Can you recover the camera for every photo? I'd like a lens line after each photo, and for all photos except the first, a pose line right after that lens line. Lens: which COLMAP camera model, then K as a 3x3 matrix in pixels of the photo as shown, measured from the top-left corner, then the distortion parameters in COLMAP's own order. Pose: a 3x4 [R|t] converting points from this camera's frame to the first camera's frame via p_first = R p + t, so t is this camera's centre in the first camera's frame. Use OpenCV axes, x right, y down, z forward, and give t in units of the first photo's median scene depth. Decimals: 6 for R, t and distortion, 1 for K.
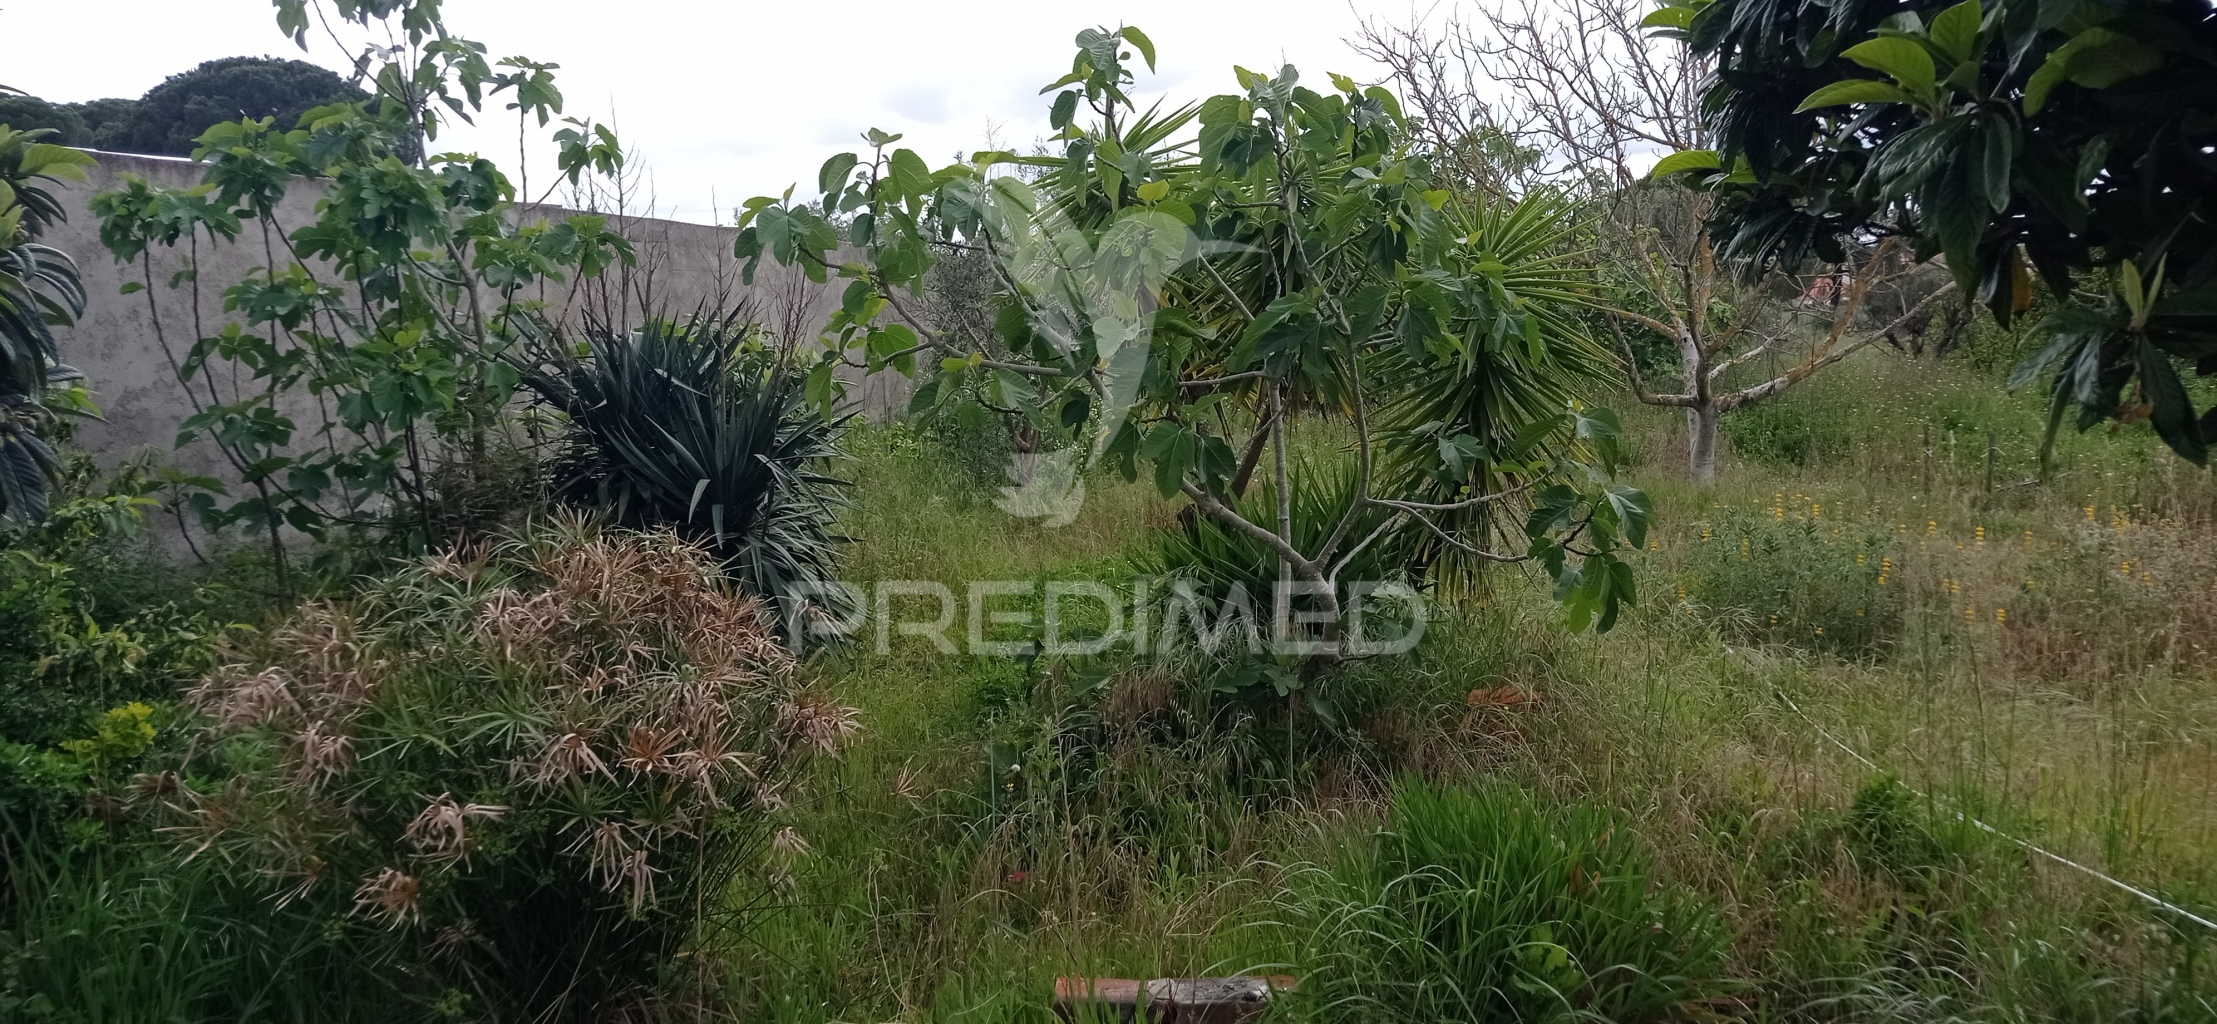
lens RADIAL K [[1646.8, 0, 1112.1], [0, 1646.8, 505.3], [0, 0, 1]] dist [0.122548, -0.207206]
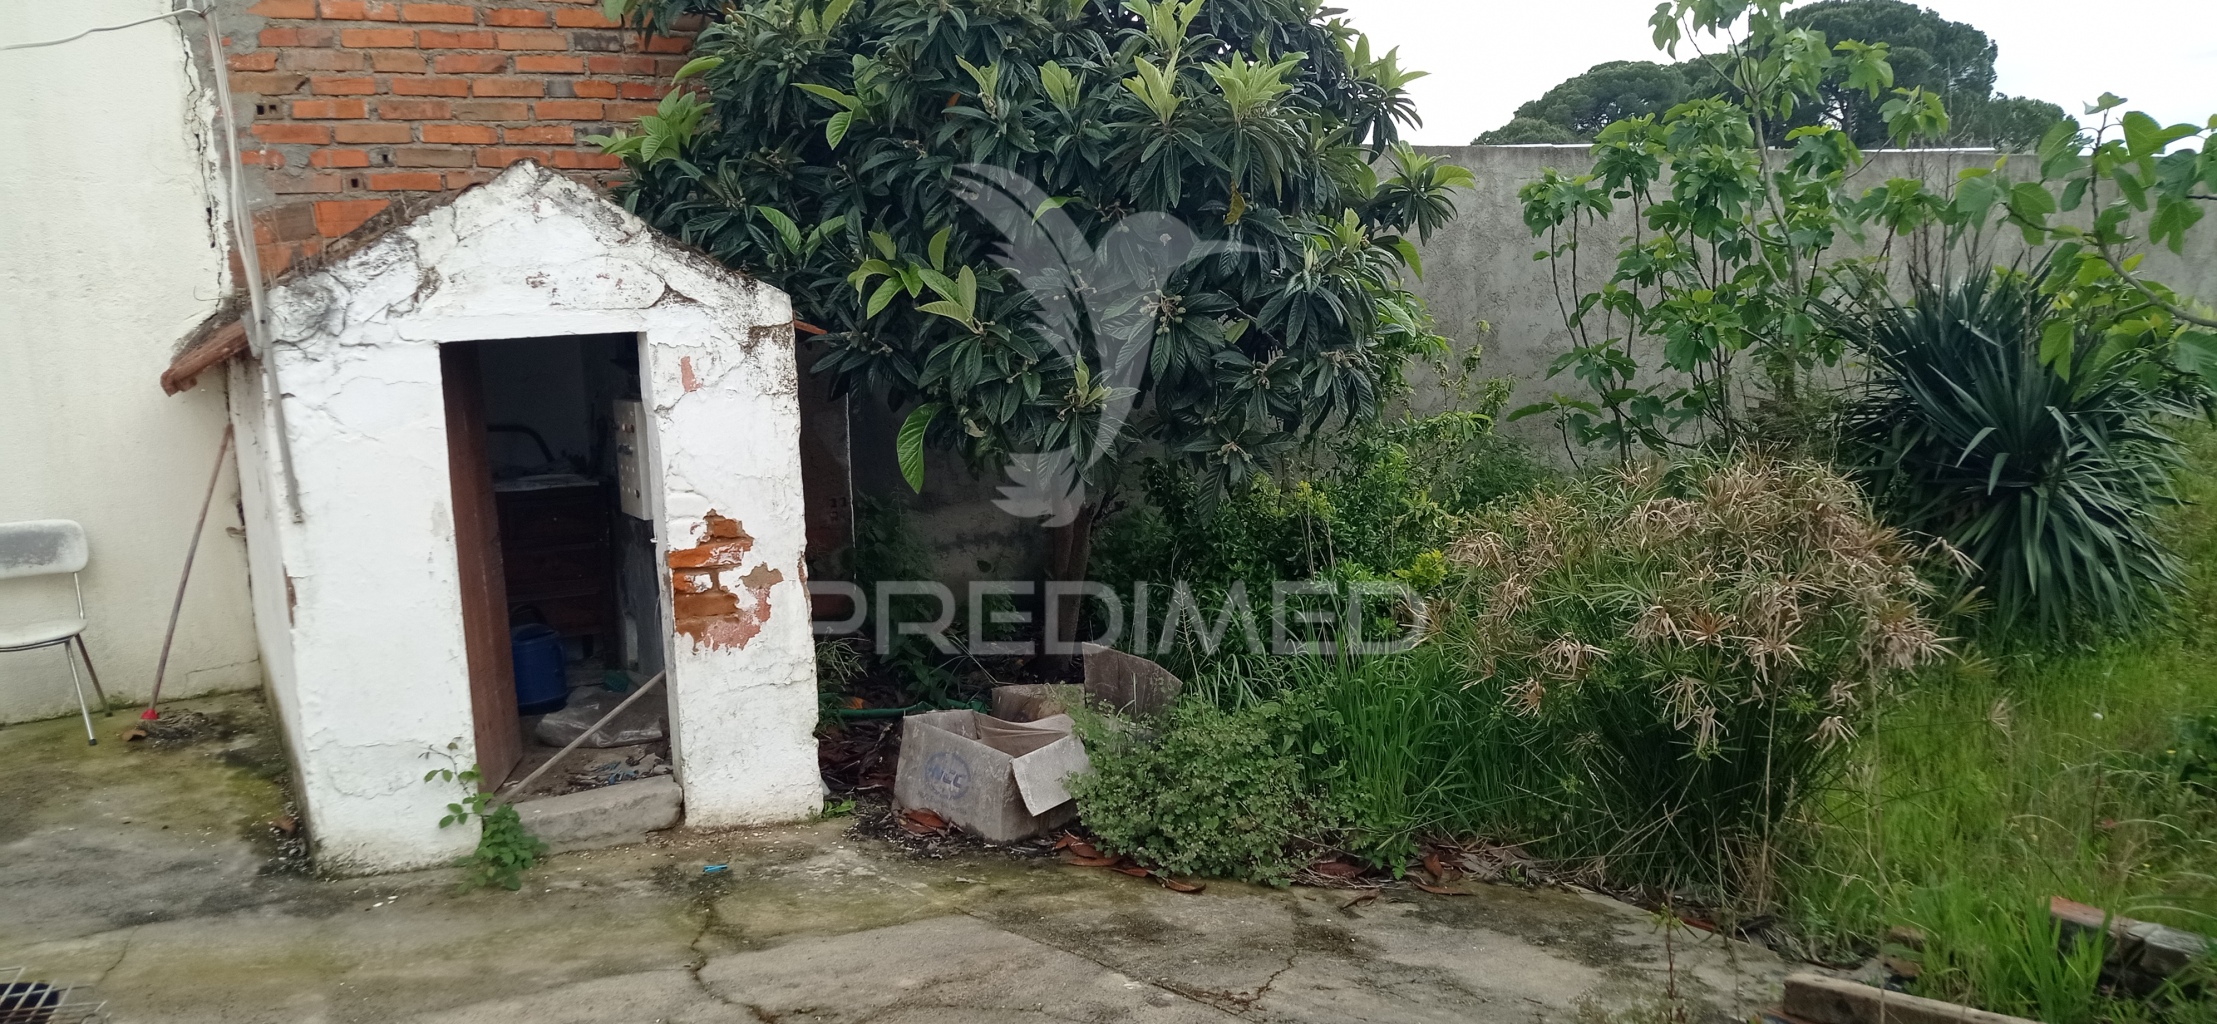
lens RADIAL K [[1646.8, 0, 1112.1], [0, 1646.8, 505.3], [0, 0, 1]] dist [0.122548, -0.207206]
pose [[0.643258, 0.099808, -0.759116, 0.218558], [-0.069528, 0.994985, 0.071904, -0.004676], [0.762486, 0.006527, 0.646972, -0.107777]]
